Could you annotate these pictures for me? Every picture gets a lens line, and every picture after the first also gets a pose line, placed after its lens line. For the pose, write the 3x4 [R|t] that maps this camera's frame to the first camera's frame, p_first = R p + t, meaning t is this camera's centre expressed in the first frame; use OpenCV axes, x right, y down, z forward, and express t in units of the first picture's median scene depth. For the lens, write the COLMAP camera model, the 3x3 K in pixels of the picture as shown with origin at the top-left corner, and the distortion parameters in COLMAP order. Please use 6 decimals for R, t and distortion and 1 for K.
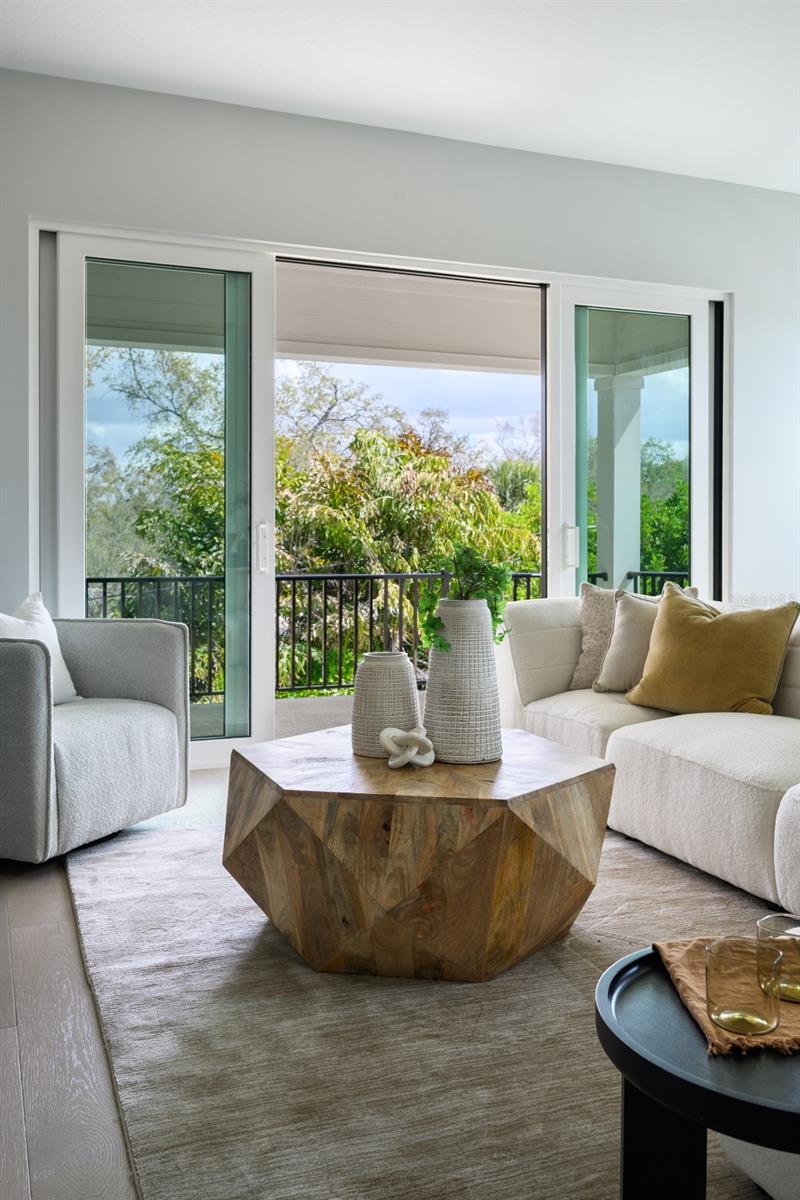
lens RADIAL K [[1048.3, 0, 400.1], [0, 1048.3, 600.6], [0, 0, 1]] dist [-0.017310, 0.002117]
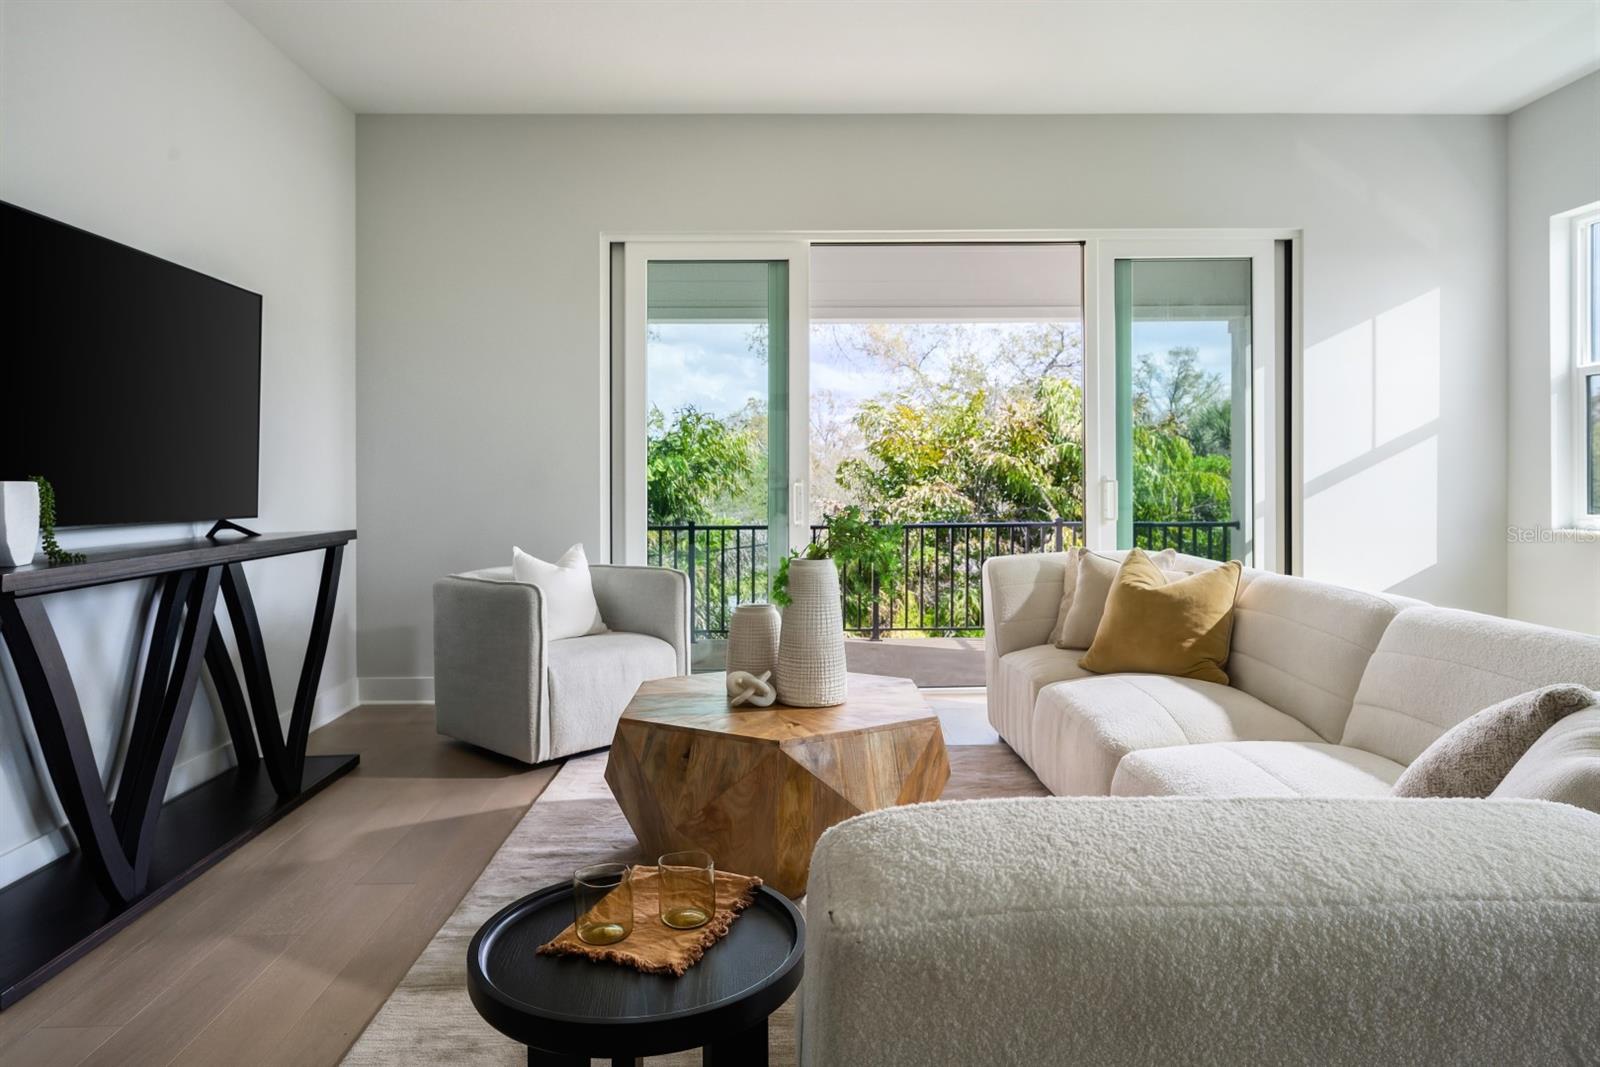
lens RADIAL K [[1002.3, 0, 797.4], [0, 1002.3, 525.0], [0, 0, 1]] dist [-0.011293, -0.002041]
pose [[0.932902, 0.005640, -0.360086, 0.218201], [-0.010811, 0.999865, -0.012349, -0.012039], [0.359968, 0.015413, 0.932837, 0.000866]]
